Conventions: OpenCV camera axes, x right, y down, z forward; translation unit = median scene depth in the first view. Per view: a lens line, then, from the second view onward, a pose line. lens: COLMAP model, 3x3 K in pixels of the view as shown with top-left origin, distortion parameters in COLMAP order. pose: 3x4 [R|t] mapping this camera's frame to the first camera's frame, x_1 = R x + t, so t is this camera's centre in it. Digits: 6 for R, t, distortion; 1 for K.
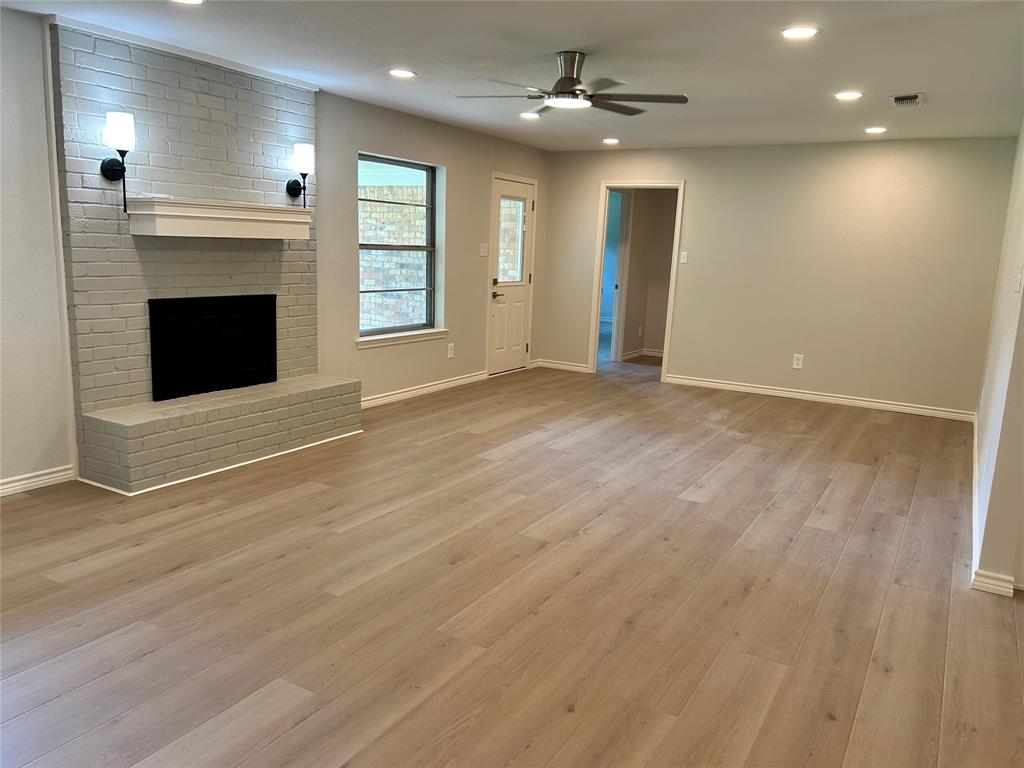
lens RADIAL K [[771.4, 0, 517.2], [0, 771.4, 387.9], [0, 0, 1]] dist [0.071732, -0.088620]
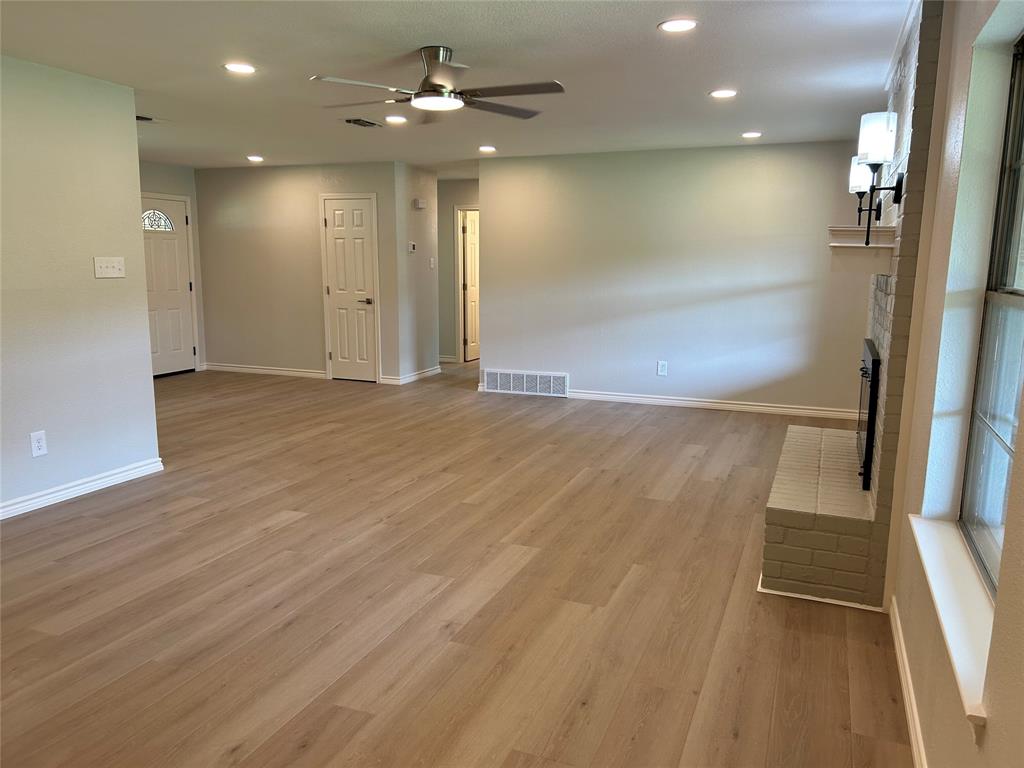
lens RADIAL K [[771.4, 0, 517.2], [0, 771.4, 387.9], [0, 0, 1]] dist [0.071732, -0.088620]
pose [[-0.988462, -0.023782, -0.149591, 0.089392], [-0.073611, 0.938552, 0.337196, -0.327110], [0.132380, 0.344317, -0.929474, 1.741027]]
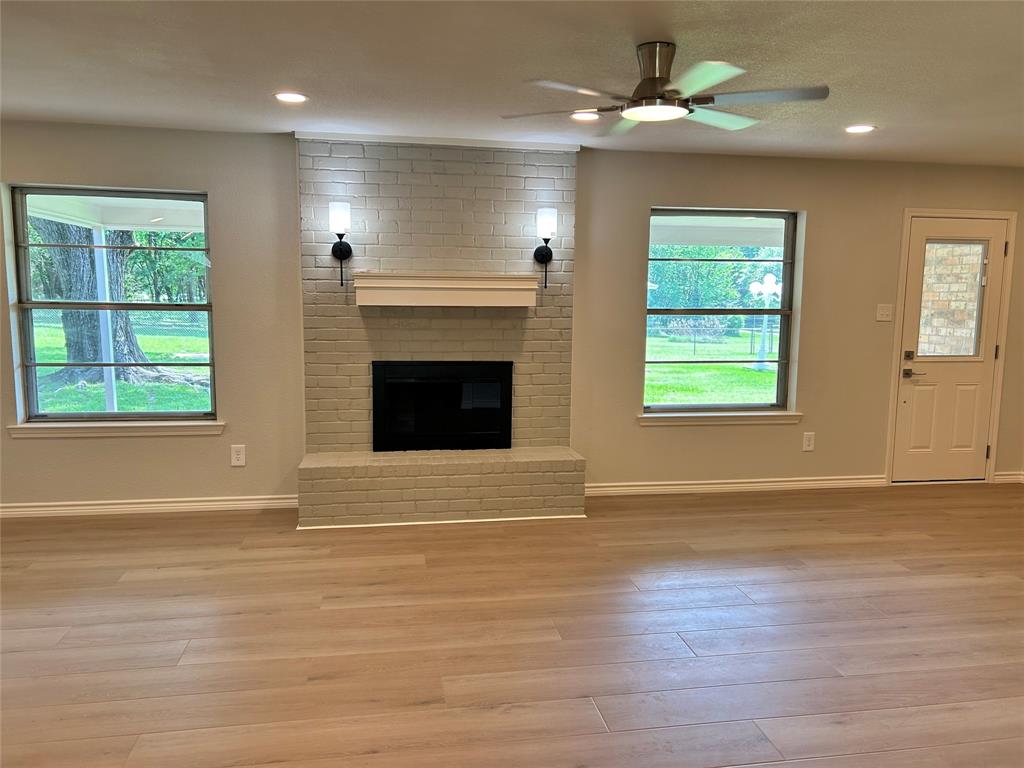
lens RADIAL K [[771.4, 0, 517.2], [0, 771.4, 387.9], [0, 0, 1]] dist [0.071732, -0.088620]
pose [[0.646643, 0.063742, -0.760125, 0.488485], [-0.127017, 0.991588, -0.024902, -0.069159], [0.752143, 0.112651, 0.649300, 0.408124]]
